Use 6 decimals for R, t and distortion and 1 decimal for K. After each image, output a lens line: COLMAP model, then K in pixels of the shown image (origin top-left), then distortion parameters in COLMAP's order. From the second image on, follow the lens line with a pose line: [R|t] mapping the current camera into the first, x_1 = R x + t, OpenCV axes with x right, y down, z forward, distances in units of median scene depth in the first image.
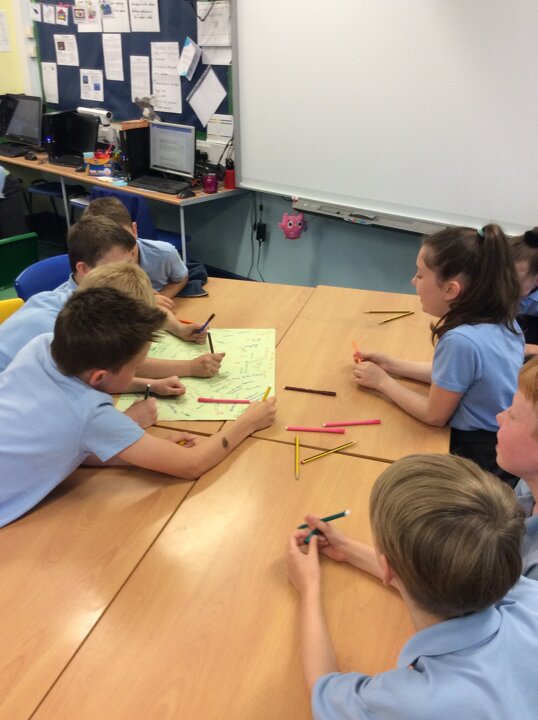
lens RADIAL K [[650.1, 0, 263.7], [0, 650.1, 363.3], [0, 0, 1]] dist [0.102771, -0.229520]
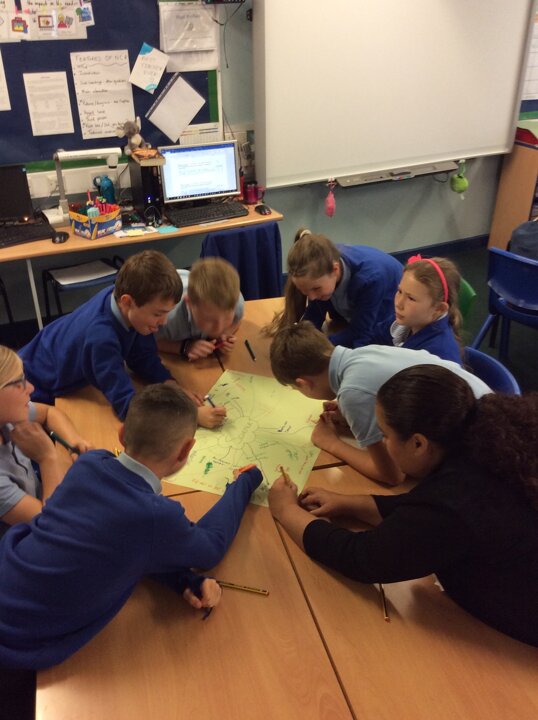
lens RADIAL K [[650.1, 0, 263.7], [0, 650.1, 363.3], [0, 0, 1]] dist [0.102771, -0.229520]
pose [[0.338495, -0.475537, 0.811964, -0.941516], [0.420128, 0.848496, 0.321788, -0.350385], [-0.841970, 0.232205, 0.486998, 0.547198]]
